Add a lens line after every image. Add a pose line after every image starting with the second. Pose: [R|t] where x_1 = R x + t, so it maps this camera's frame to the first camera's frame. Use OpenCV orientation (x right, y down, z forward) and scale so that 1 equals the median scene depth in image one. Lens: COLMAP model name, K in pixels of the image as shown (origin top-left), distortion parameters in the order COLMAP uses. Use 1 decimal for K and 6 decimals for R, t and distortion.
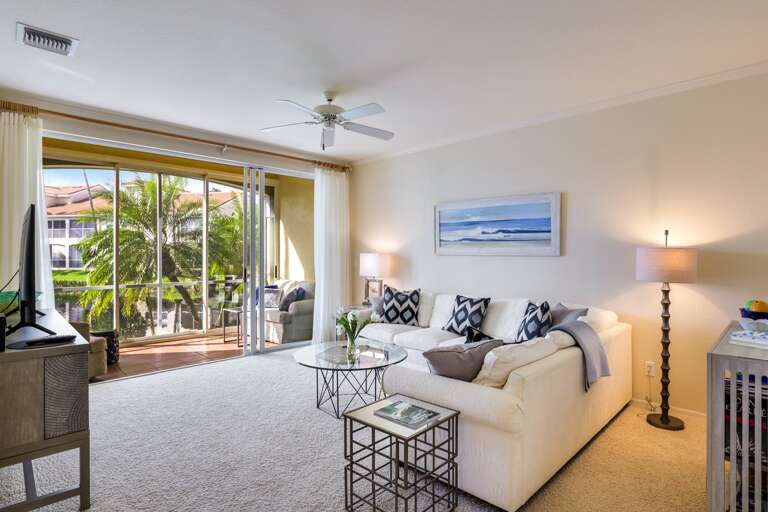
lens RADIAL K [[427.7, 0, 384.0], [0, 427.7, 256.0], [0, 0, 1]] dist [-0.000925, 0.000274]
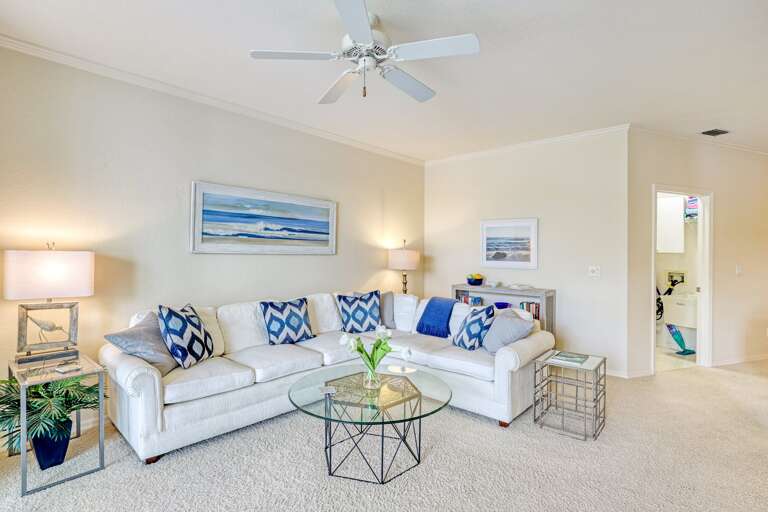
lens RADIAL K [[358.5, 0, 384.0], [0, 358.5, 256.0], [0, 0, 1]] dist [-0.027944, 0.000223]
pose [[-0.018702, -0.002857, 0.999821, -0.476002], [0.001668, 0.999994, 0.002888, 0.000397], [-0.999824, 0.001722, -0.018697, 0.706502]]
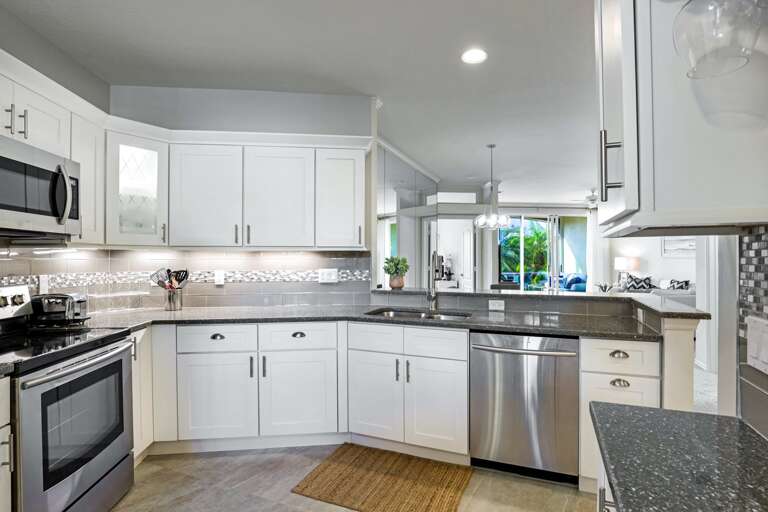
lens RADIAL K [[358.5, 0, 384.0], [0, 358.5, 256.0], [0, 0, 1]] dist [-0.027944, 0.000223]
pose [[0.776124, -0.004192, -0.630566, 0.159479], [-0.003913, 0.999927, -0.011465, 0.011376], [0.630568, 0.011366, 0.776051, -0.943292]]
